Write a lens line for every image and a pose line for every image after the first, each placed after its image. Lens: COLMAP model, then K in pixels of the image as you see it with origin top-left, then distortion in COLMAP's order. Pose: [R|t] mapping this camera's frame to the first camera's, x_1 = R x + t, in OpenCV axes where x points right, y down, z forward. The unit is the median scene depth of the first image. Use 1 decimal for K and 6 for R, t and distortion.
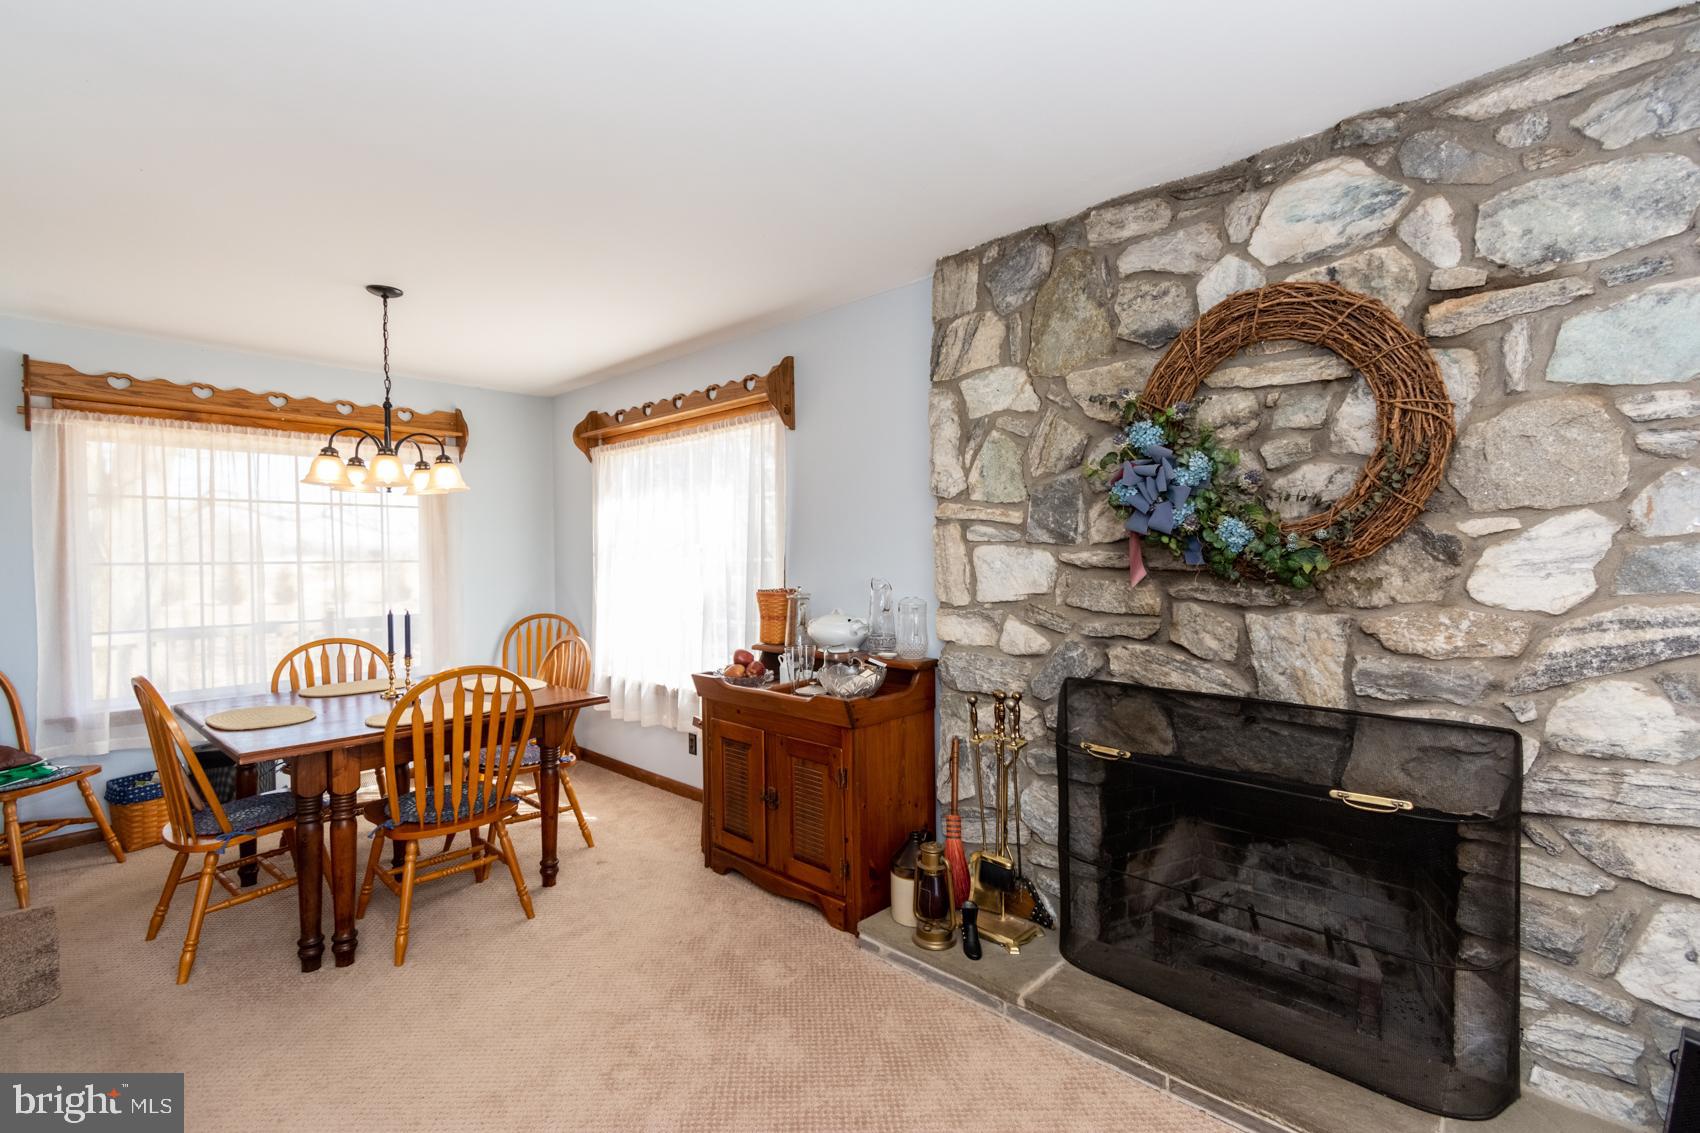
lens RADIAL K [[742.7, 0, 855.1], [0, 742.7, 555.2], [0, 0, 1]] dist [0.001872, -0.000191]
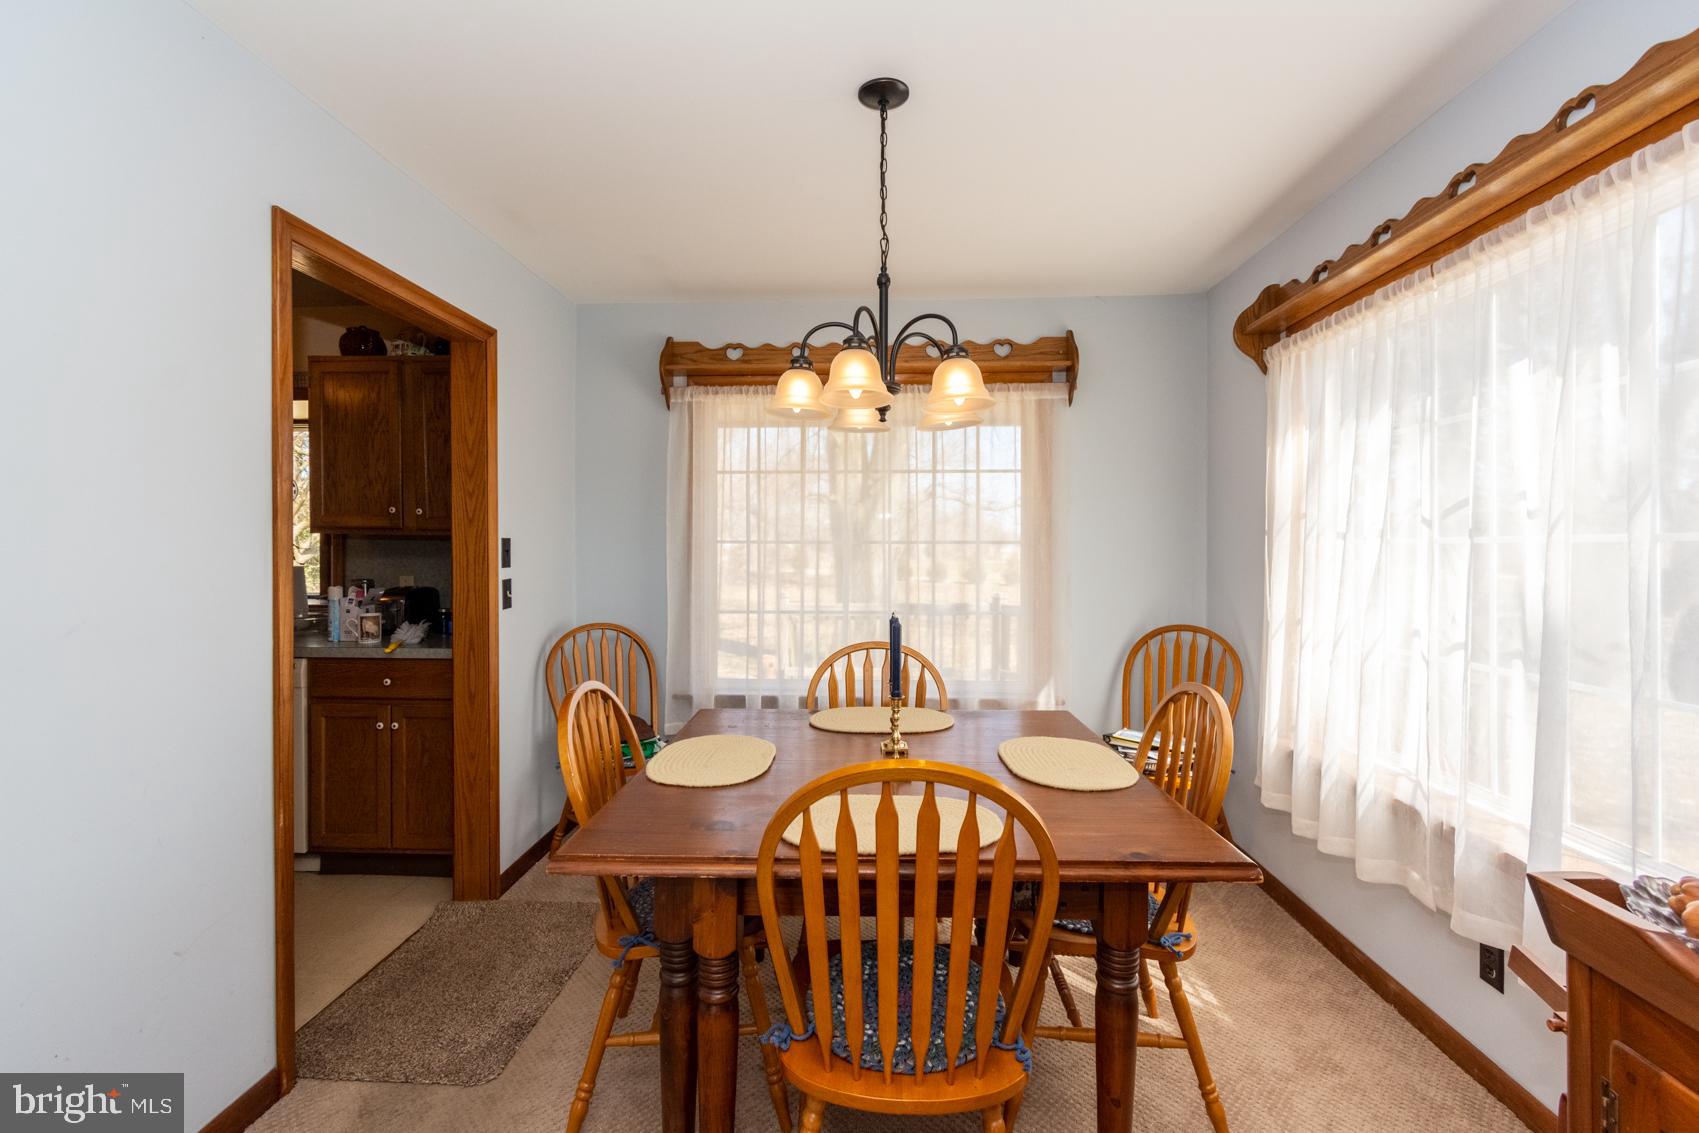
lens RADIAL K [[744.9, 0, 856.4], [0, 744.9, 560.1], [0, 0, 1]] dist [0.003180, 0.000407]
pose [[0.637616, 0.020335, -0.770086, -0.195072], [-0.005453, 0.999746, 0.021884, 0.018639], [0.770335, -0.009755, 0.637564, 0.691743]]
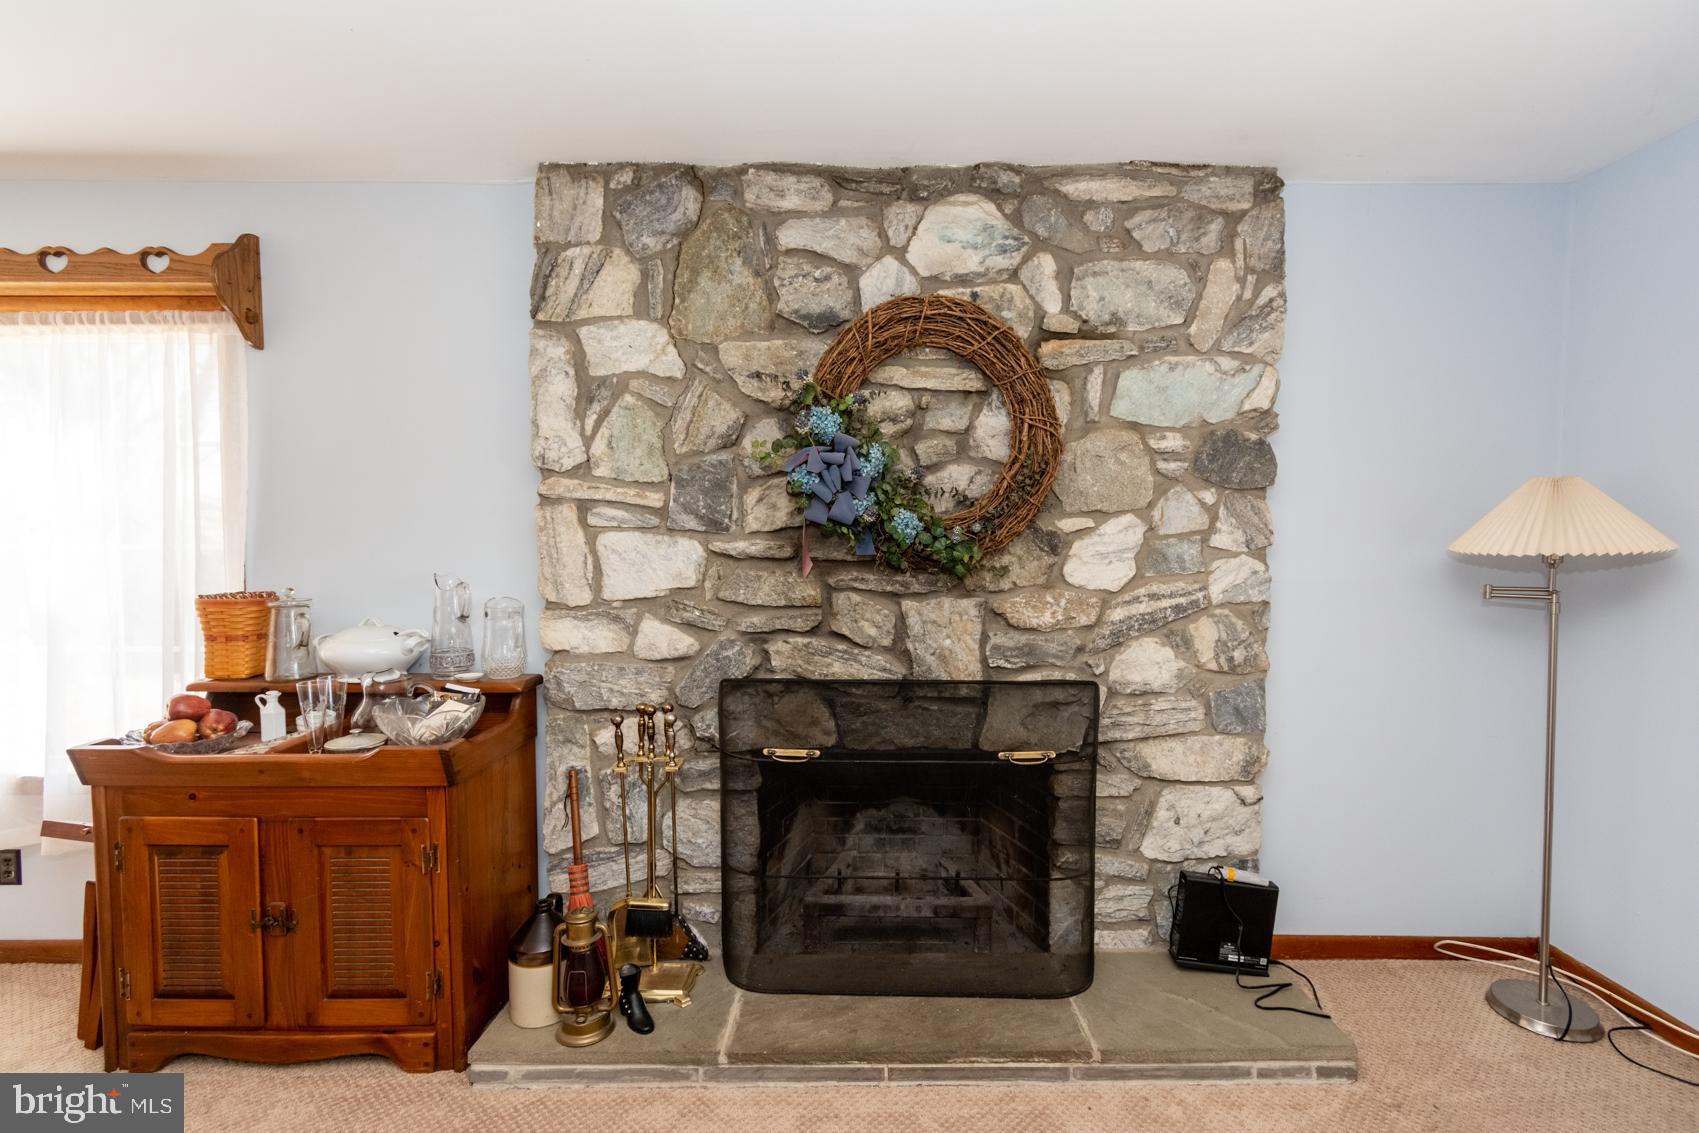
lens RADIAL K [[744.9, 0, 856.4], [0, 744.9, 560.1], [0, 0, 1]] dist [0.003180, 0.000407]
pose [[0.735962, -0.010062, 0.676948, -0.200666], [-0.007675, 0.999701, 0.023204, -0.003094], [-0.676979, -0.022273, 0.735665, 0.215617]]
